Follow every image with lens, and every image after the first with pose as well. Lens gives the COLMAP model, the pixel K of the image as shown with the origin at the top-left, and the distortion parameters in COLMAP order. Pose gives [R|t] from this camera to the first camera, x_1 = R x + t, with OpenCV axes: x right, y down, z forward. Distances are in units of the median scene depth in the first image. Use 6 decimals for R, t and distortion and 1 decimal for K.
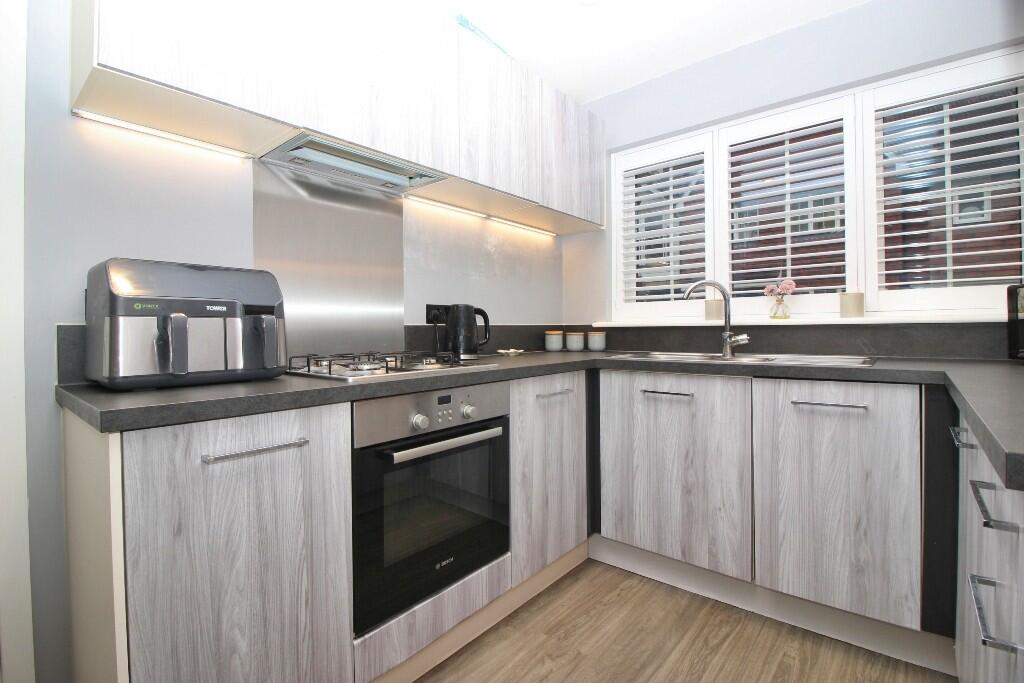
lens RADIAL K [[462.4, 0, 510.4], [0, 462.4, 337.2], [0, 0, 1]] dist [-0.033365, -0.000584]
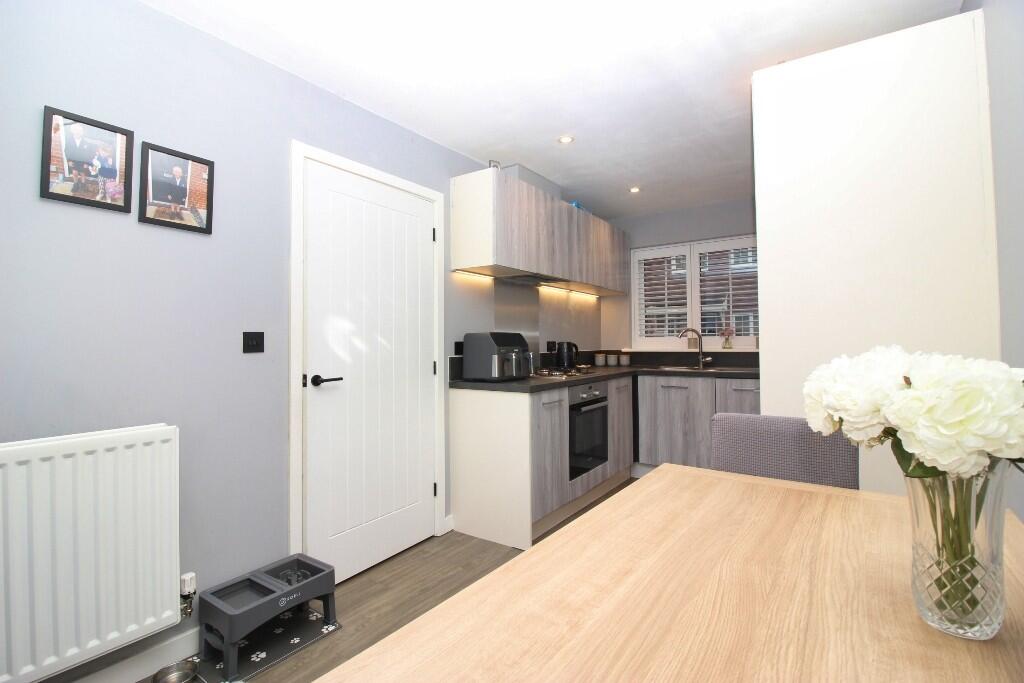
lens RADIAL K [[474.4, 0, 511.4], [0, 474.4, 330.1], [0, 0, 1]] dist [-0.002047, -0.000780]
pose [[0.994072, 0.002833, 0.108686, -0.537195], [0.001993, 0.999018, -0.044272, -0.032191], [-0.108705, 0.044227, 0.993090, -0.900033]]
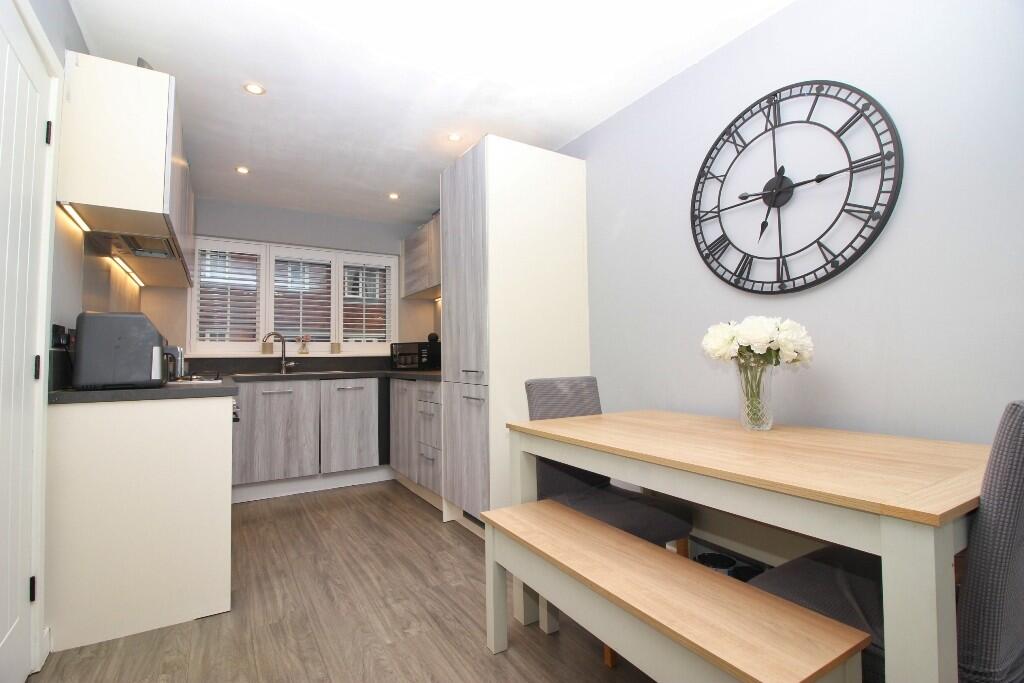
lens RADIAL K [[474.4, 0, 511.4], [0, 474.4, 330.1], [0, 0, 1]] dist [-0.002047, -0.000780]
pose [[0.307212, 0.062933, 0.949558, -1.086992], [0.027802, 0.996792, -0.075058, 0.034913], [-0.951235, 0.049459, 0.304477, -0.476840]]
